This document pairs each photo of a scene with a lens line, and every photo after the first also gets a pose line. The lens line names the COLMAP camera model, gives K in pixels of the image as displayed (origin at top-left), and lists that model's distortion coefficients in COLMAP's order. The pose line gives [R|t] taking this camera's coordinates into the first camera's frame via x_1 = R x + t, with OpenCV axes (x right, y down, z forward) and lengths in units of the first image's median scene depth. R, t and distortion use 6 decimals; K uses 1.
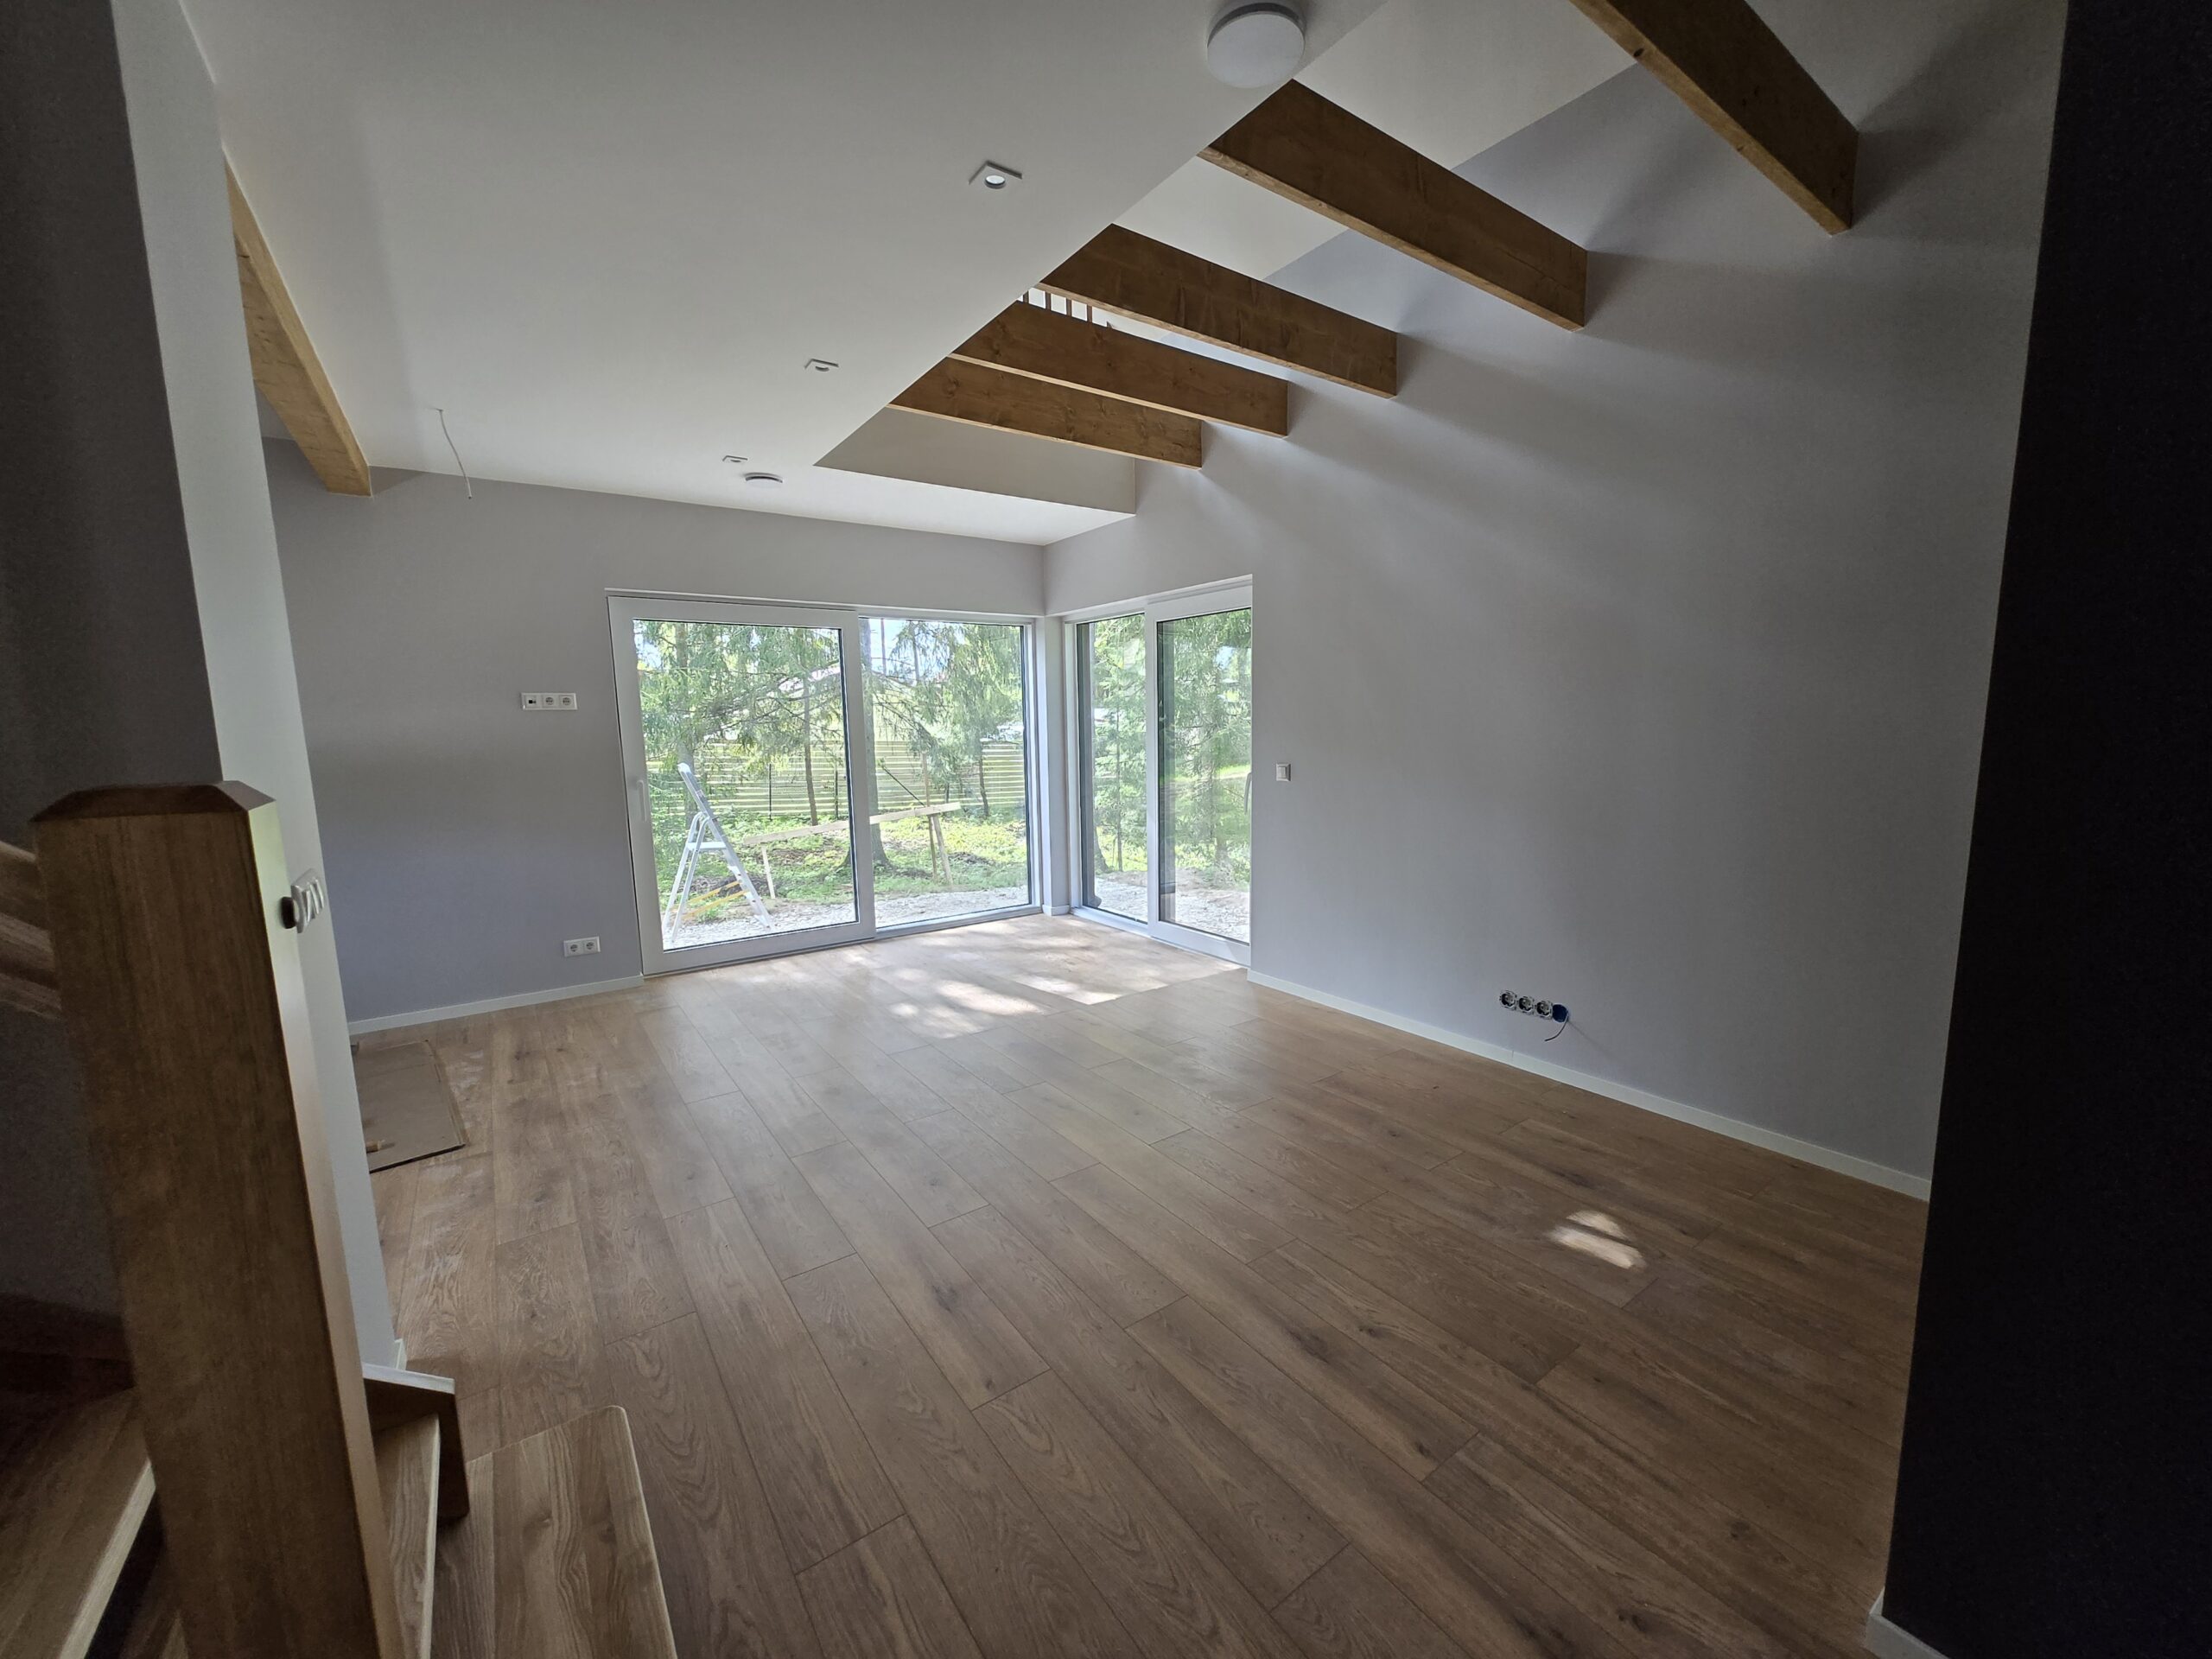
lens RADIAL K [[876.5, 0, 1113.0], [0, 876.5, 836.4], [0, 0, 1]] dist [0.001266, 0.000184]
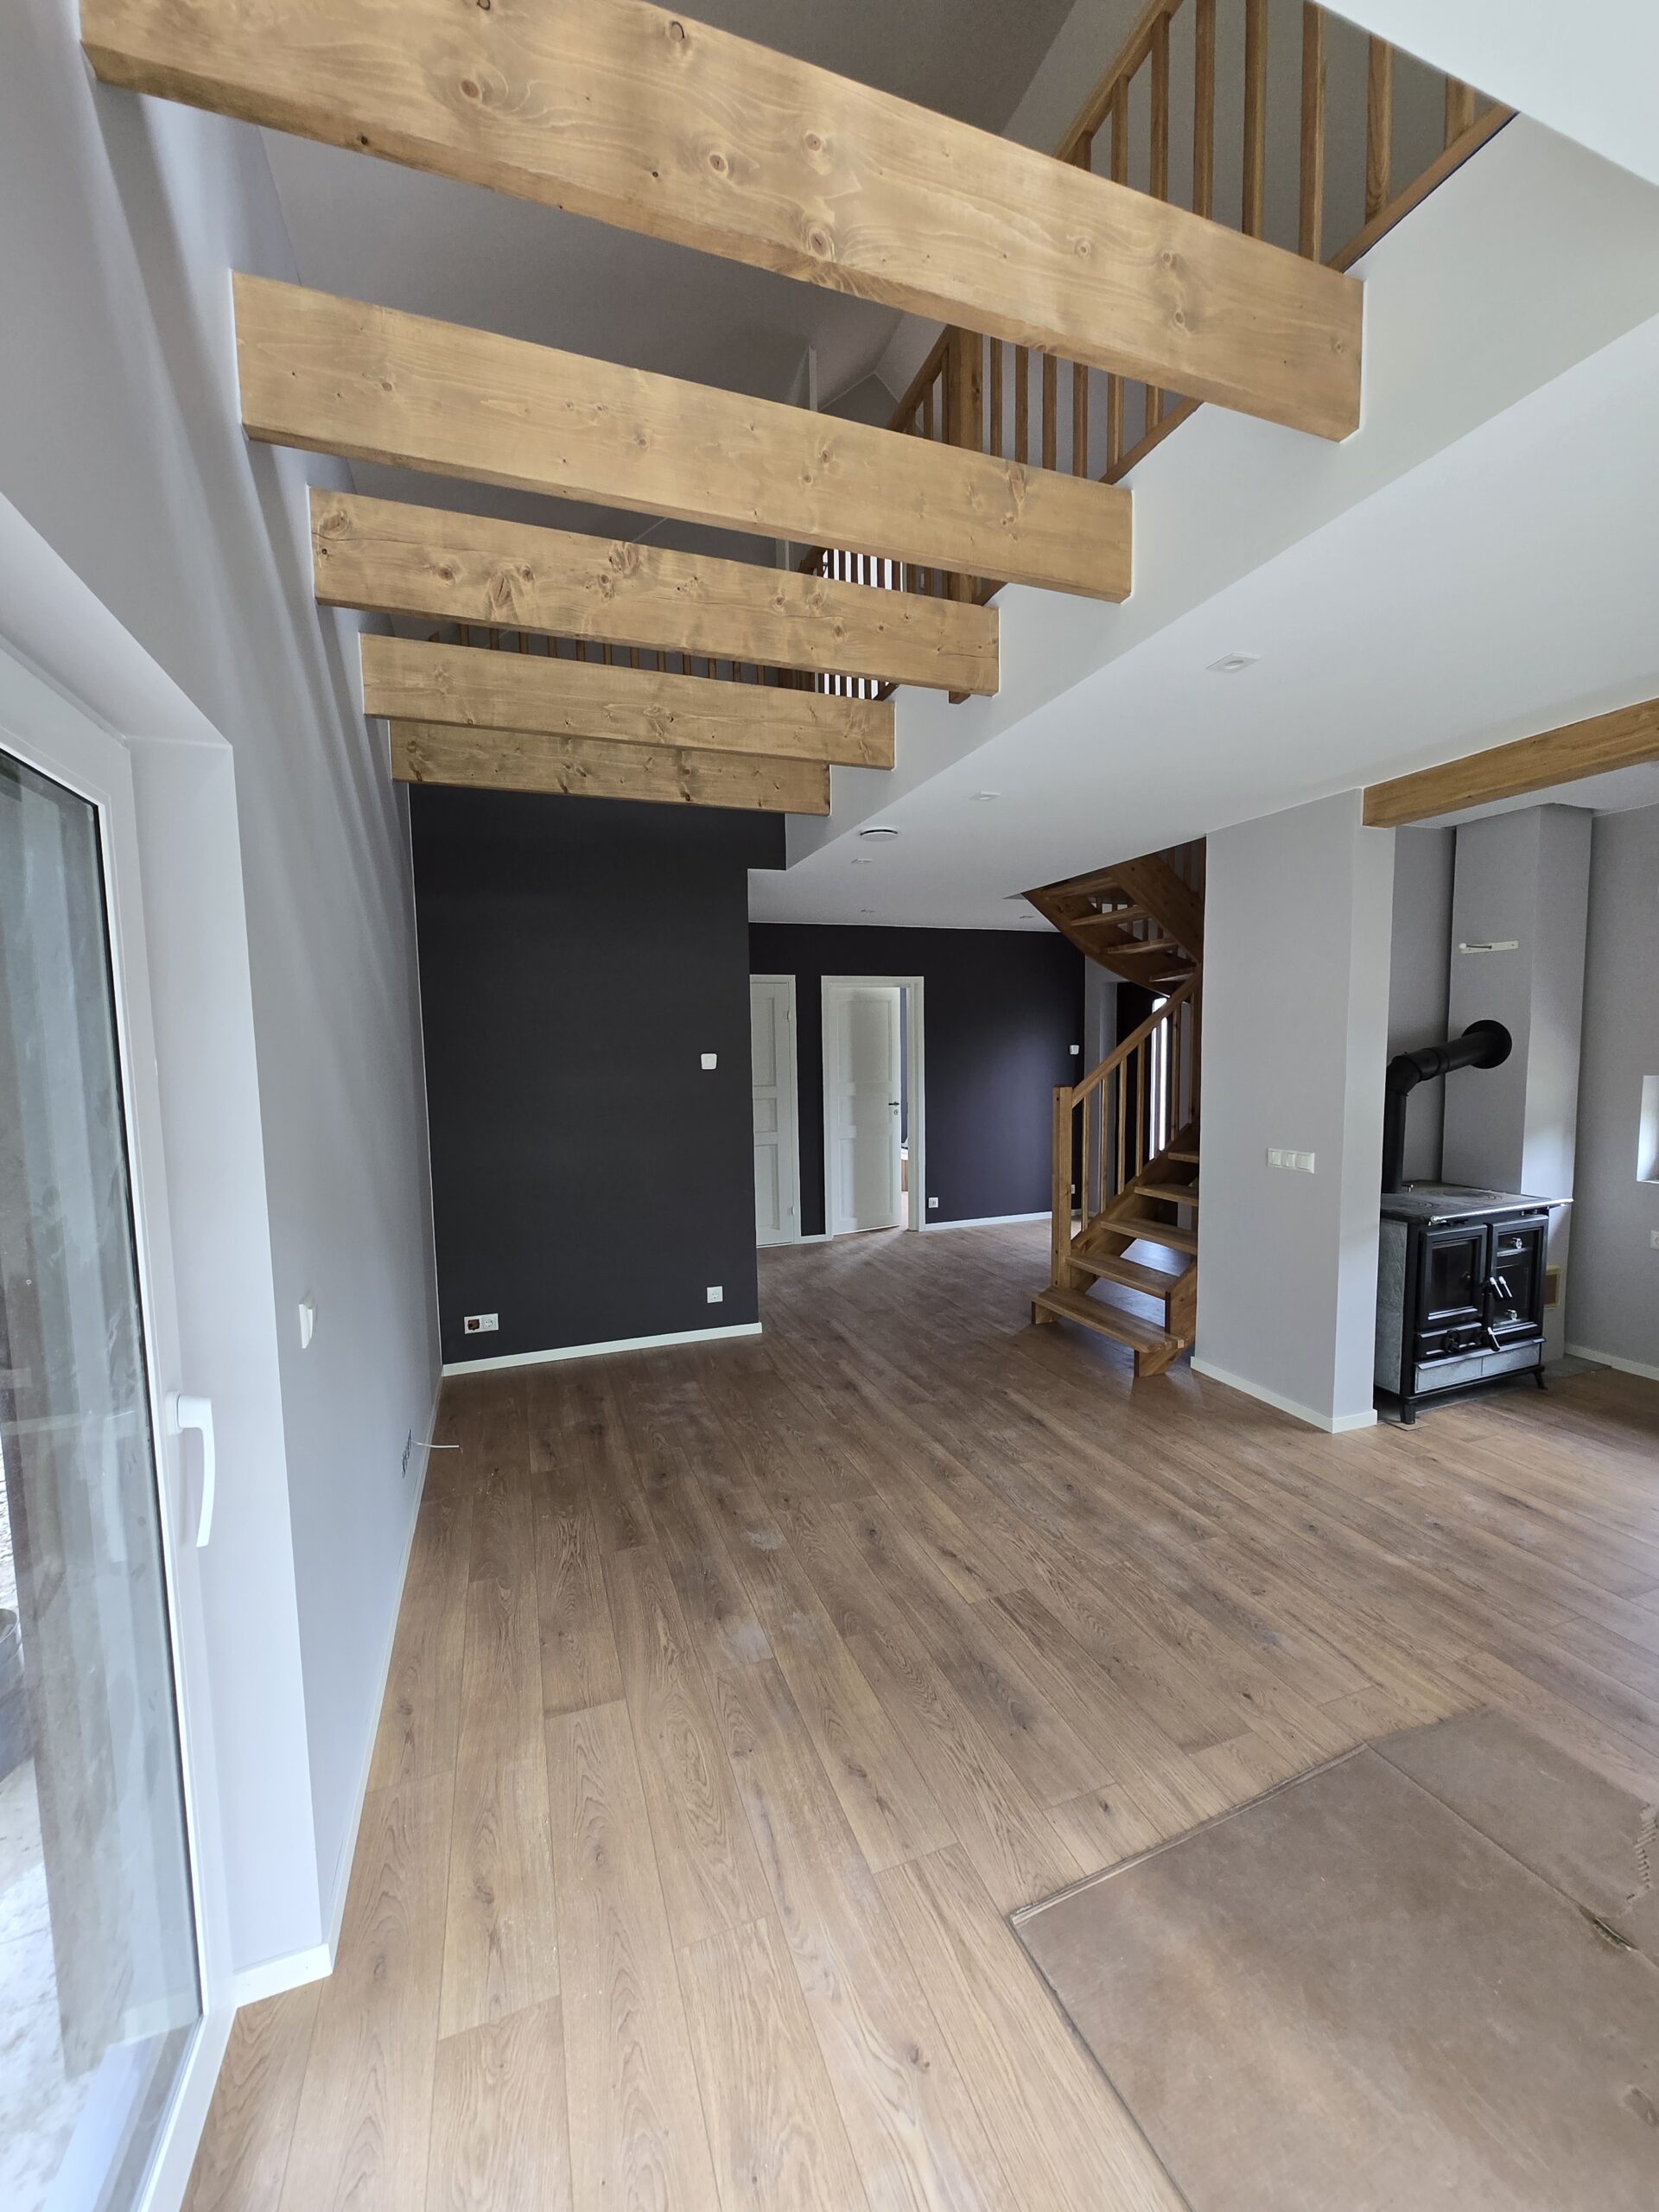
lens RADIAL K [[876.5, 0, 834.4], [0, 876.5, 1120.4], [0, 0, 1]] dist [0.001266, 0.000184]
pose [[-0.967366, 0.010192, 0.253177, -0.201320], [0.063889, 0.976717, 0.204796, -0.355304], [-0.245195, 0.214288, -0.945494, 2.097780]]
